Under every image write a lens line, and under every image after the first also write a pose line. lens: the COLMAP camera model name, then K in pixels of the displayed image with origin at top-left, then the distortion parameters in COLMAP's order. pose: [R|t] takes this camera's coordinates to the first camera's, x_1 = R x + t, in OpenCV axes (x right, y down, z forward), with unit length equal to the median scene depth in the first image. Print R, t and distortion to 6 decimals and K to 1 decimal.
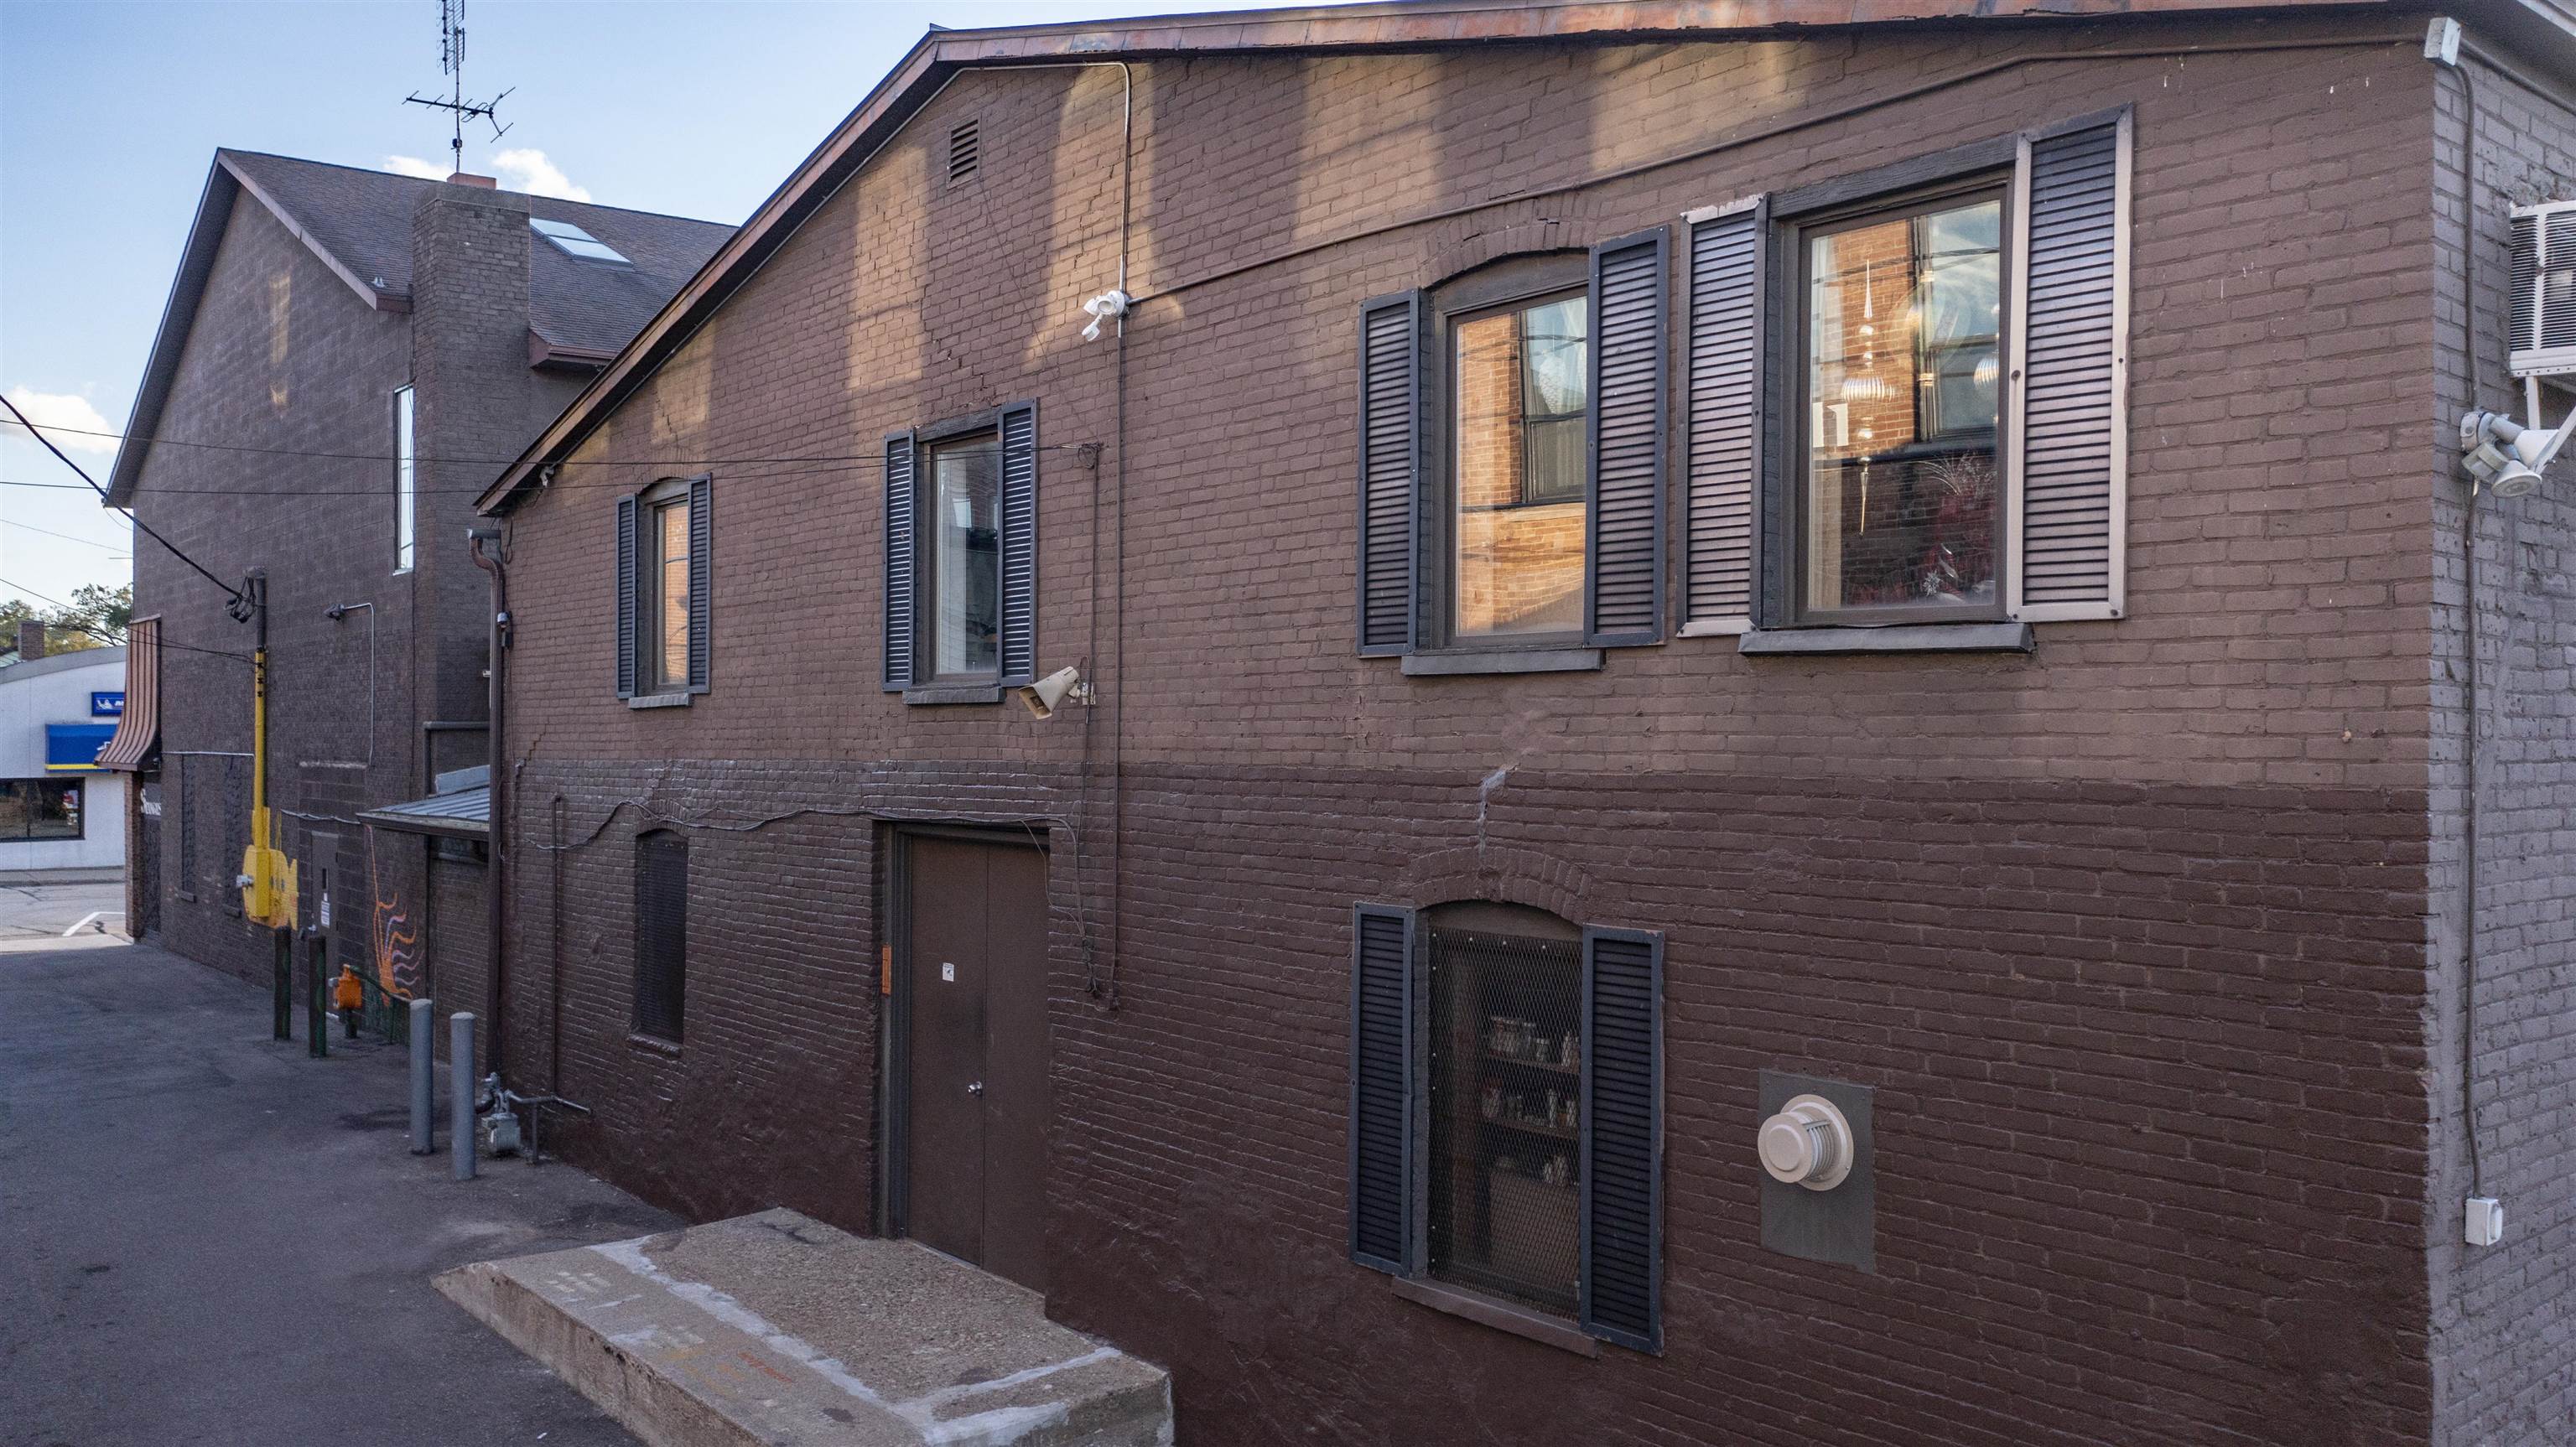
lens RADIAL K [[2042.8, 0, 1278.2], [0, 2042.8, 729.7], [0, 0, 1]] dist [-0.015932, 0.020520]
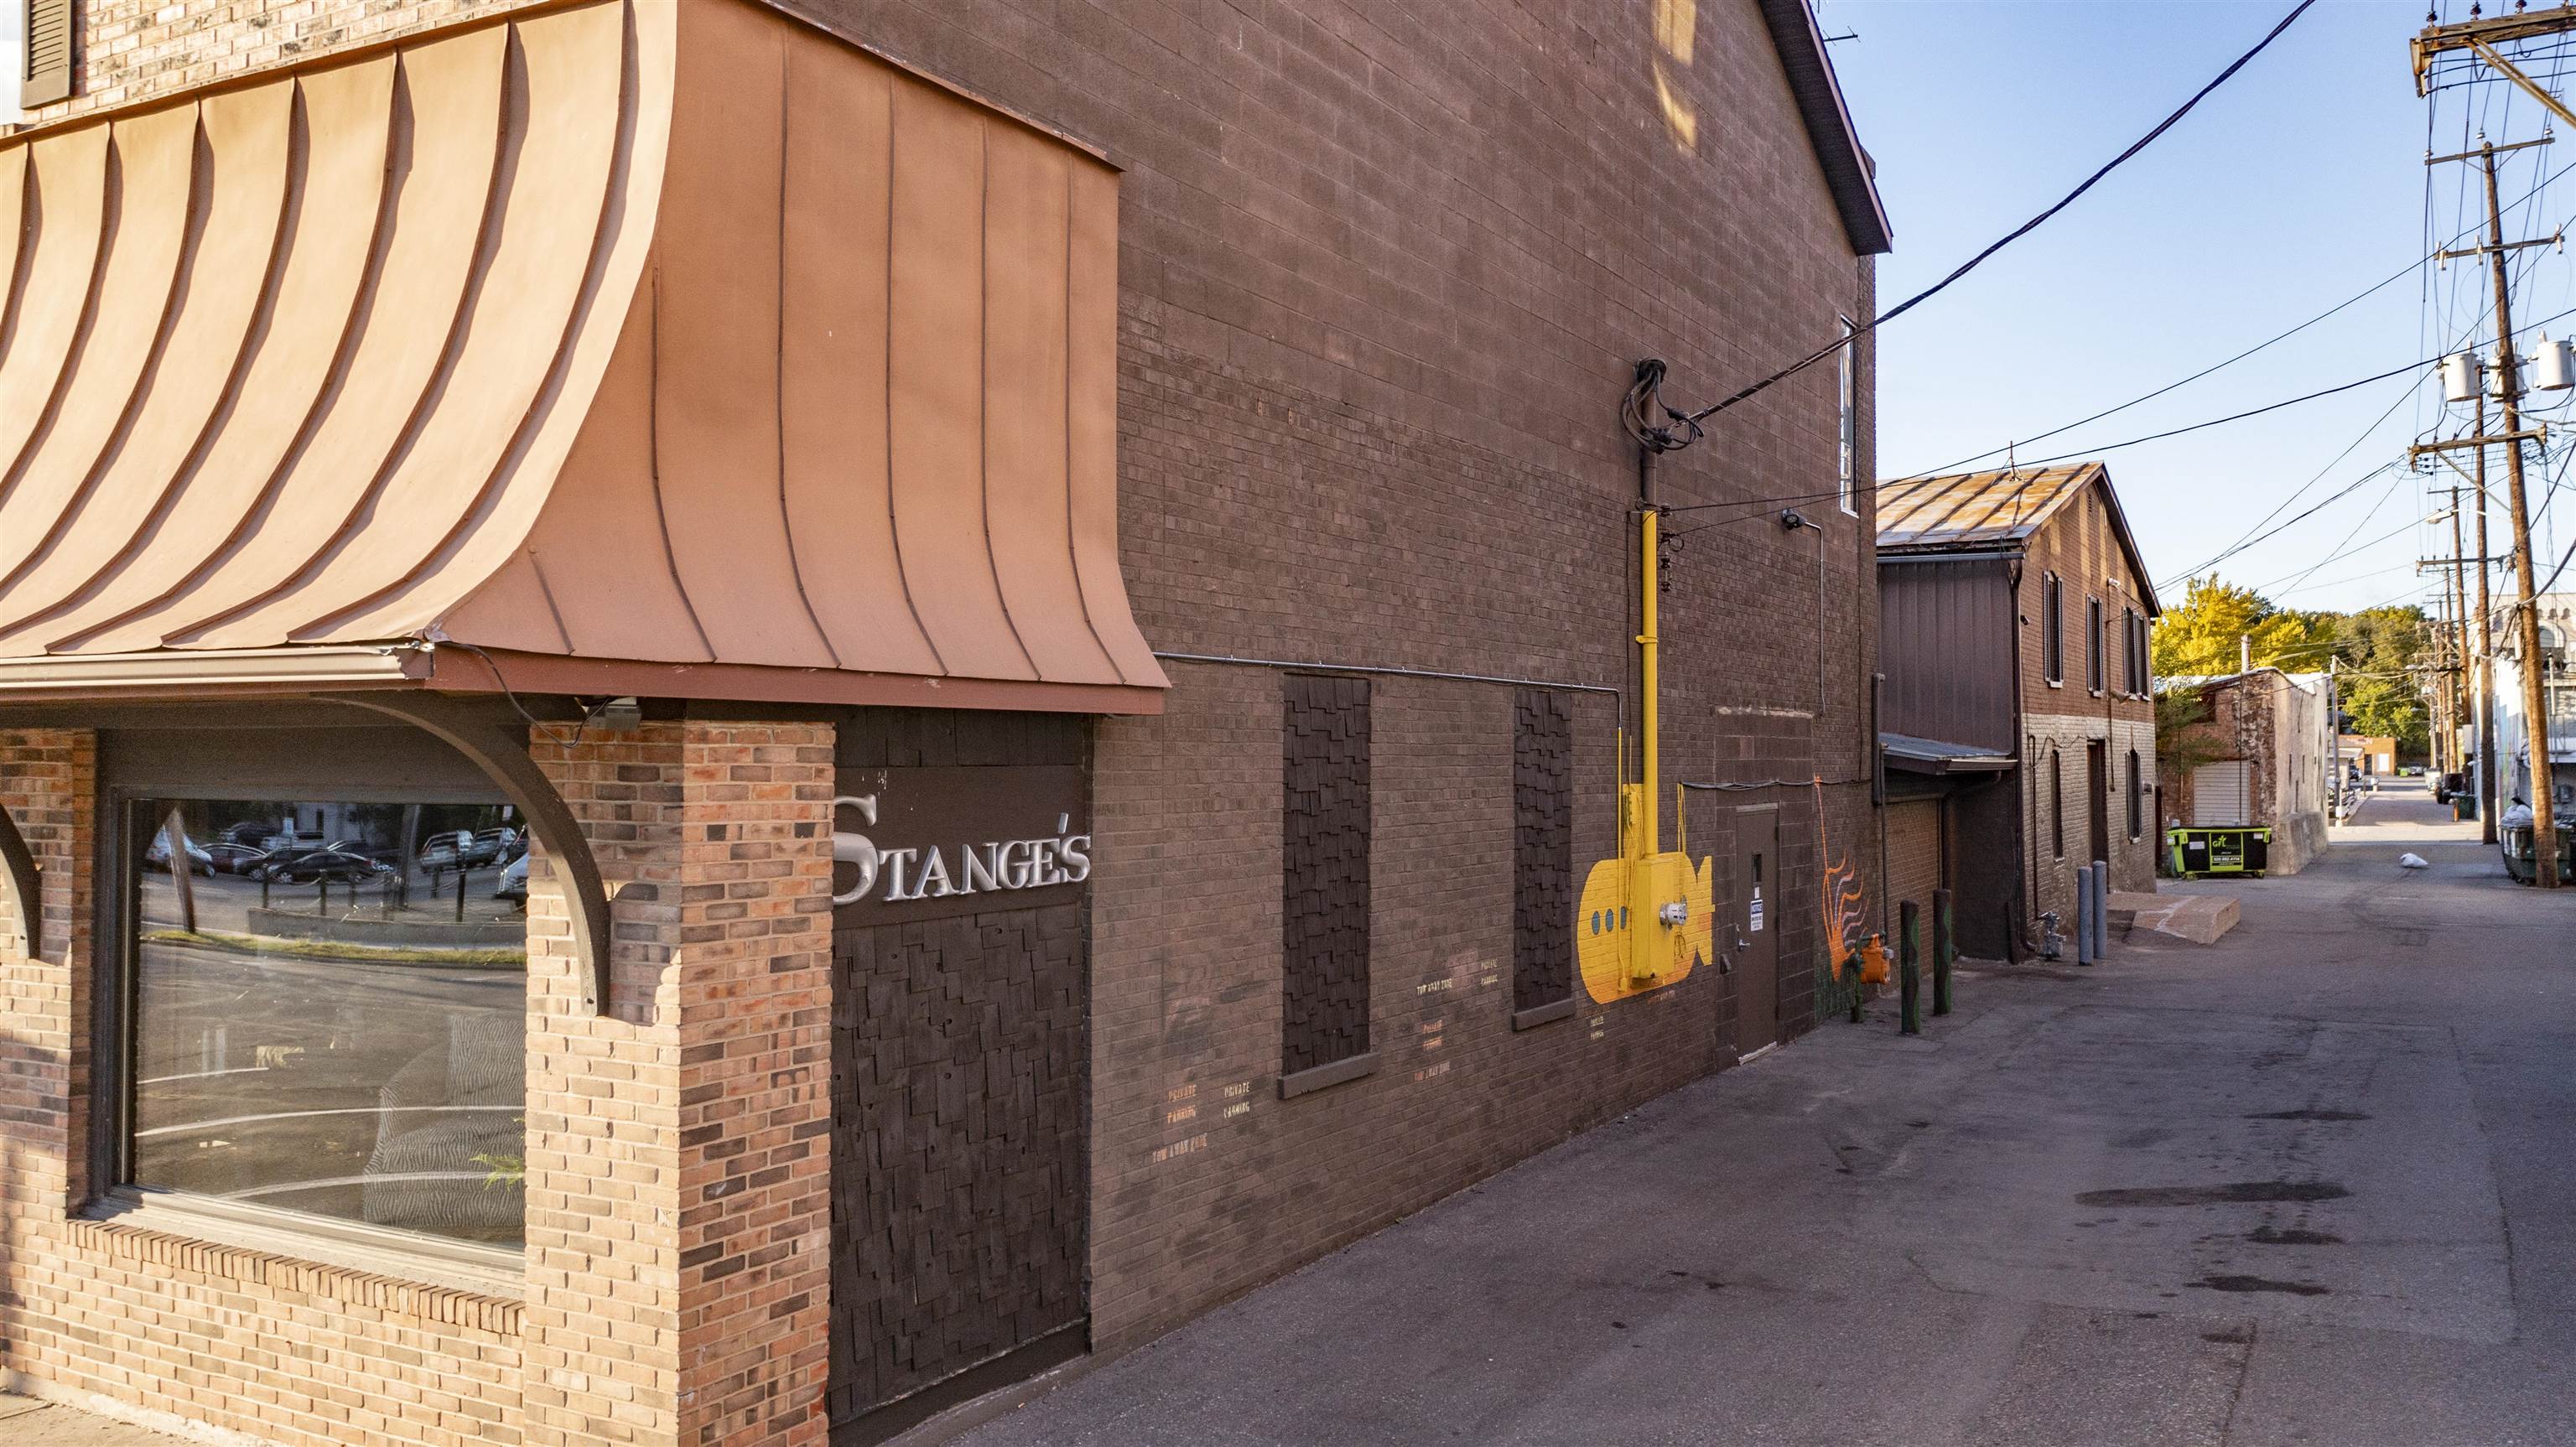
lens RADIAL K [[2042.8, 0, 1287.1], [0, 2042.8, 720.9], [0, 0, 1]] dist [-0.015932, 0.020520]
pose [[-0.379476, 0.016310, 0.925058, -2.740959], [-0.001075, 0.999836, -0.018069, 0.085685], [-0.925201, -0.007851, -0.379397, 3.632387]]
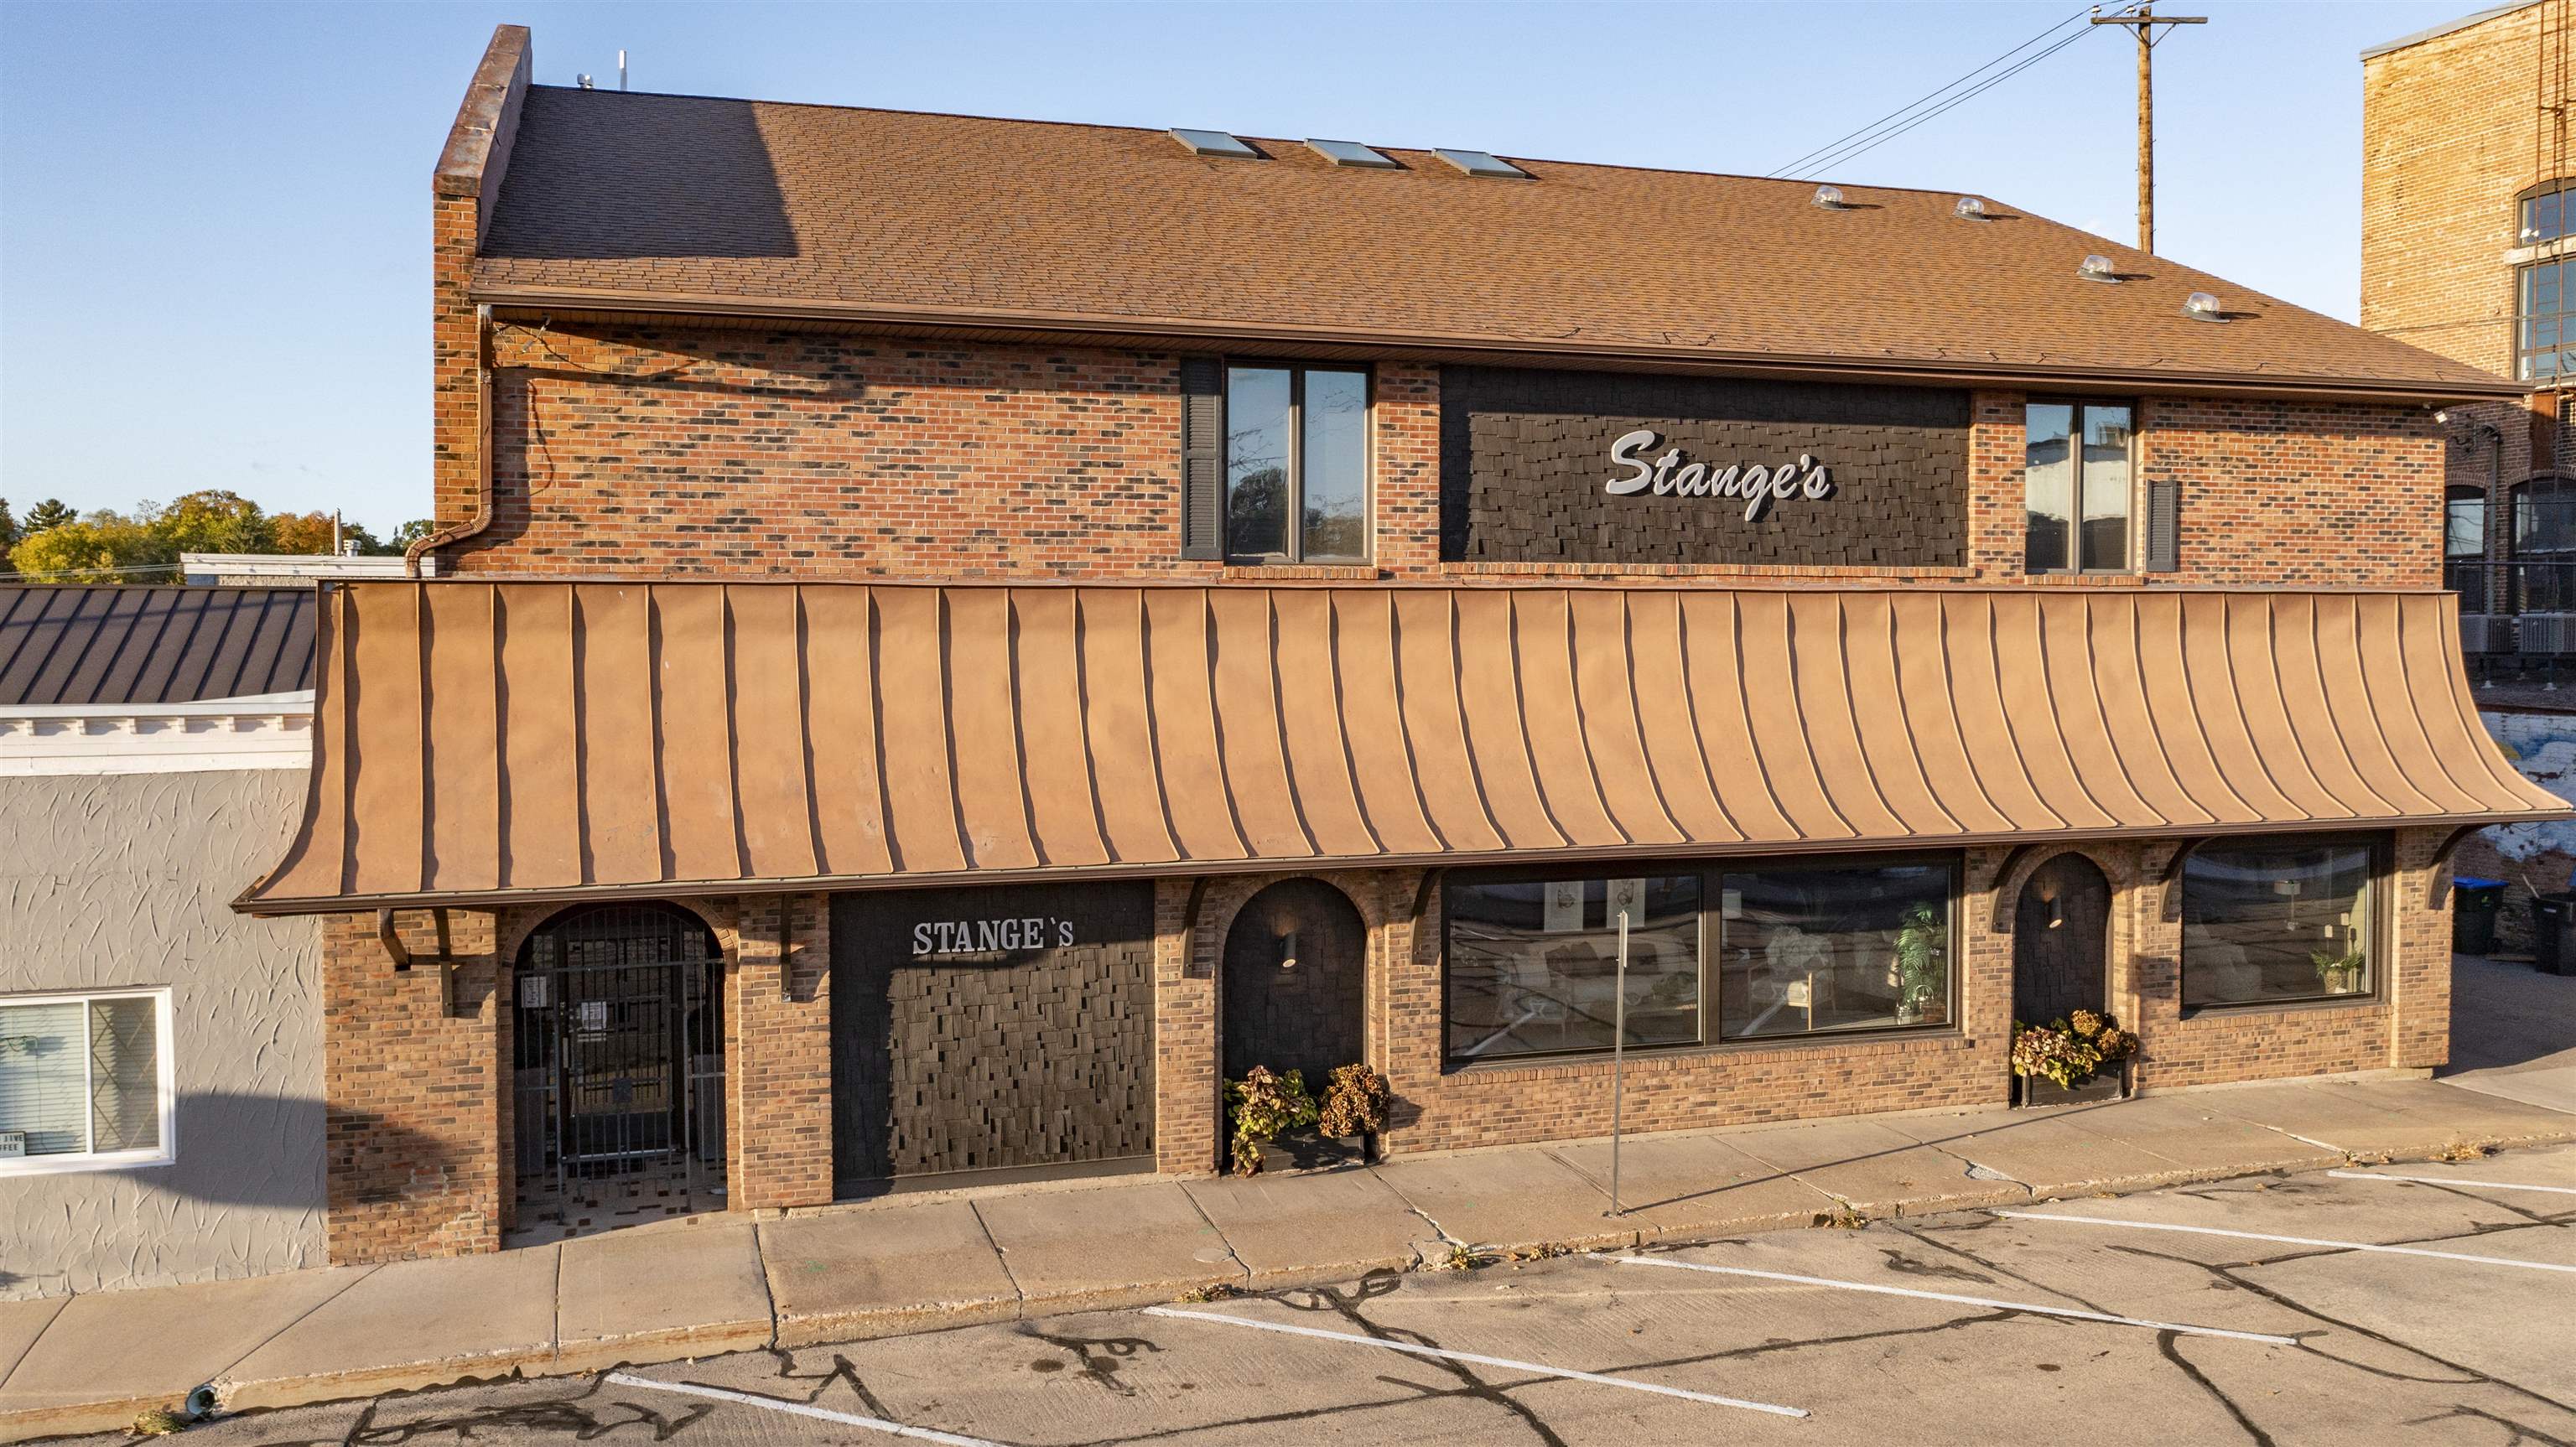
lens RADIAL K [[2042.8, 0, 1294.3], [0, 2042.8, 720.4], [0, 0, 1]] dist [-0.015932, 0.020520]
pose [[-0.936432, -0.013832, 0.350577, -1.590136], [0.001851, 0.999014, 0.044361, -0.145084], [-0.350845, 0.042190, -0.935483, 6.206318]]
